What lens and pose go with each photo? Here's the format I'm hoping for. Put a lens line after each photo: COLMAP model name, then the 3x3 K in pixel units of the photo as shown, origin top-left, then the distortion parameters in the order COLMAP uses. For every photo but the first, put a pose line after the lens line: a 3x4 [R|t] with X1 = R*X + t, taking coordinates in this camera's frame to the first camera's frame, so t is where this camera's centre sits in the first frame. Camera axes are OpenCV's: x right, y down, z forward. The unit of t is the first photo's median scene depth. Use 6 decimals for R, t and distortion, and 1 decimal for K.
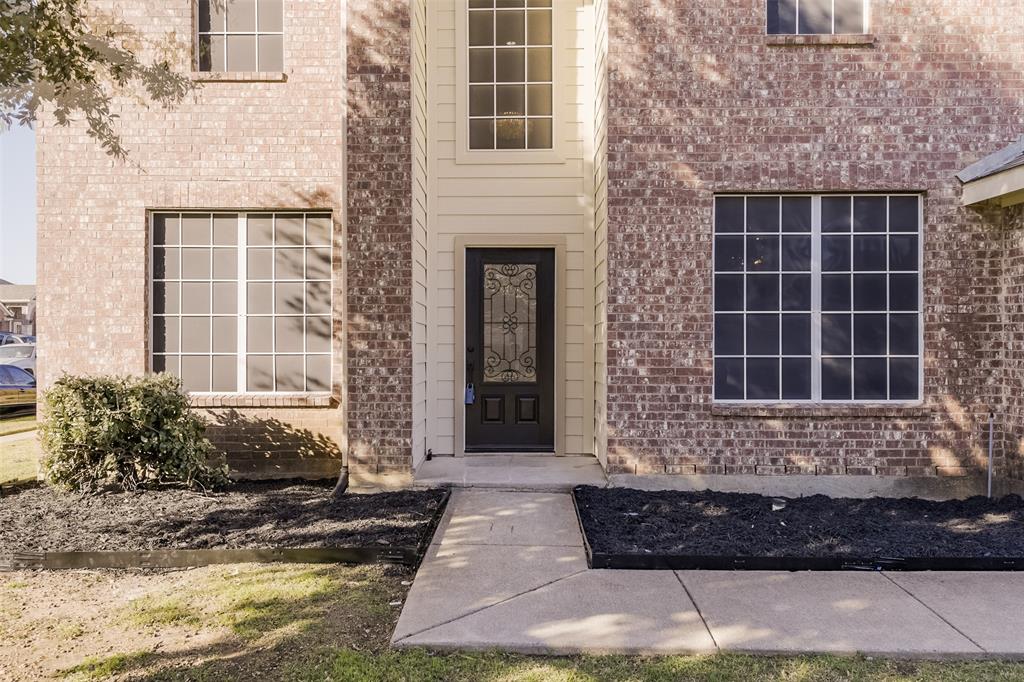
lens RADIAL K [[804.5, 0, 512.0], [0, 804.5, 341.0], [0, 0, 1]] dist [0.012655, -0.001761]
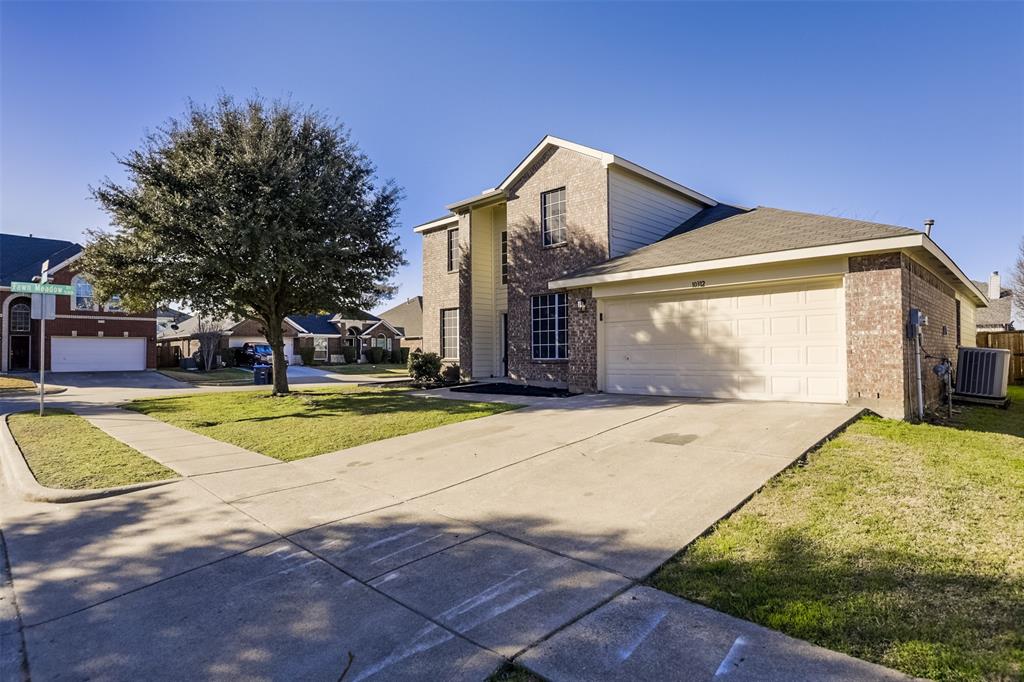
lens RADIAL K [[542.1, 0, 512.0], [0, 542.1, 341.0], [0, 0, 1]] dist [-0.039468, -0.000121]
pose [[0.725354, -0.024750, -0.687931, 1.717701], [0.012186, 0.999659, -0.023116, 0.052598], [0.688268, 0.008384, 0.725408, -0.668903]]
